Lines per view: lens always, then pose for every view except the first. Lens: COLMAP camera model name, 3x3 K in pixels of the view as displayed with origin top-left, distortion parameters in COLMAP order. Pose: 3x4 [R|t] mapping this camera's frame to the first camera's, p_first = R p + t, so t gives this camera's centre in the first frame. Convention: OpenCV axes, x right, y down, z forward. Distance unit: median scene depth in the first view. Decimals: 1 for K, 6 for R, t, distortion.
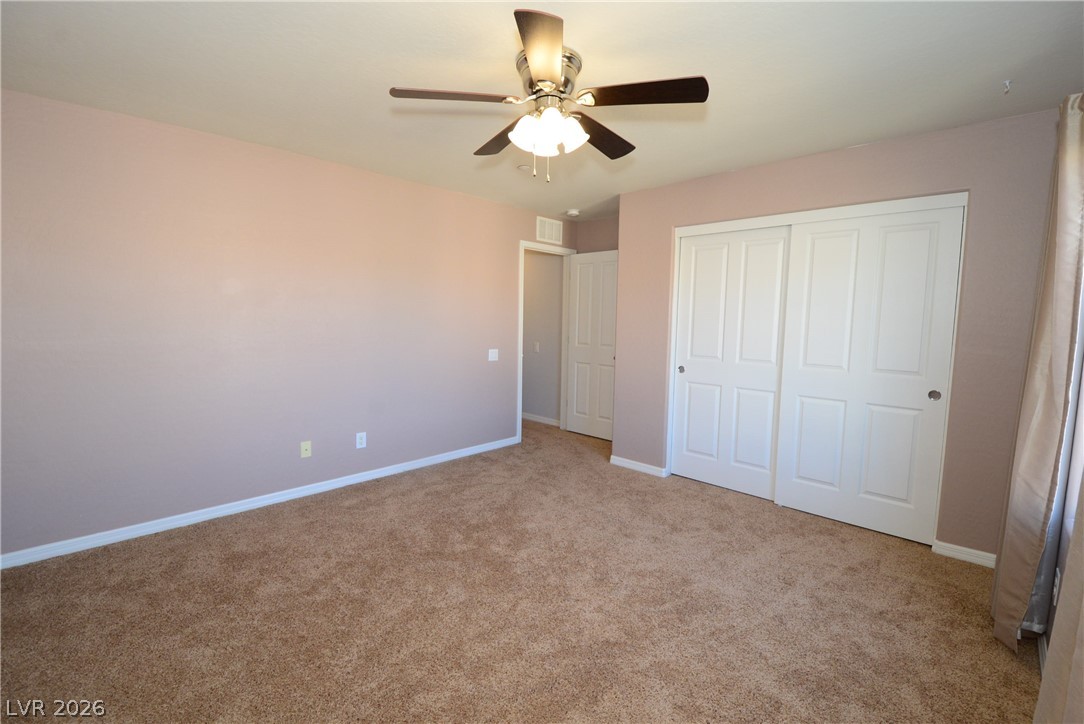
lens RADIAL K [[473.1, 0, 551.4], [0, 473.1, 364.6], [0, 0, 1]] dist [0.004574, -0.015037]
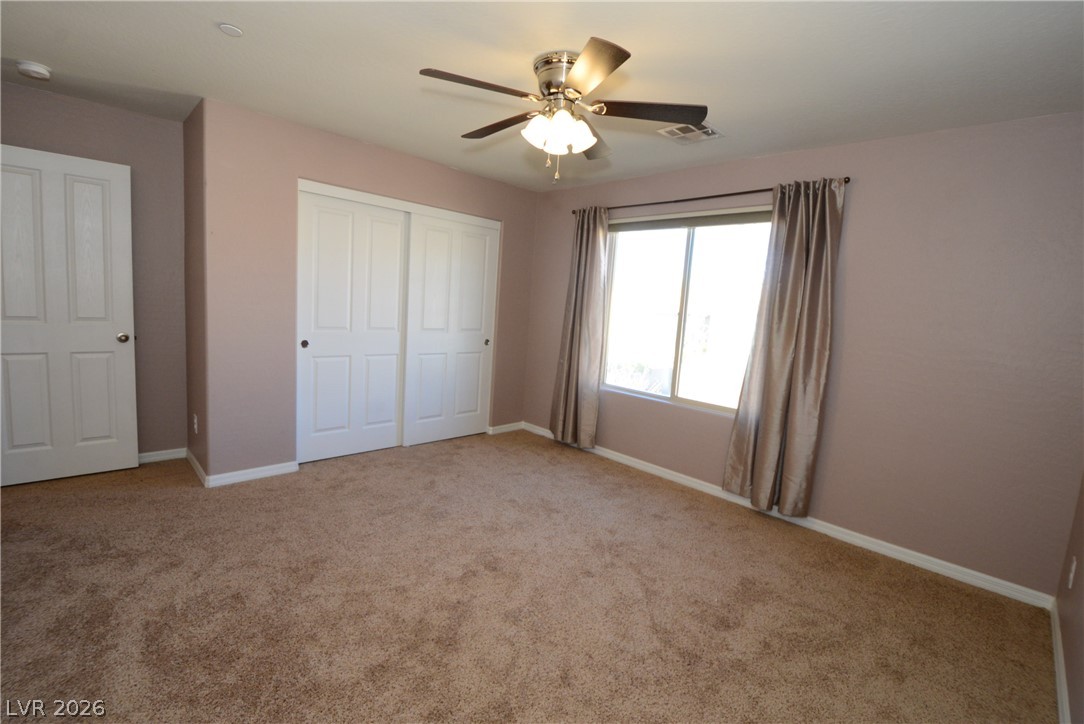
lens RADIAL K [[473.1, 0, 551.7], [0, 473.1, 356.3], [0, 0, 1]] dist [0.004574, -0.015037]
pose [[0.022687, -0.133324, 0.990813, -0.667177], [0.027596, 0.990774, 0.132686, -0.080186], [-0.999362, 0.024333, 0.026157, 0.584042]]
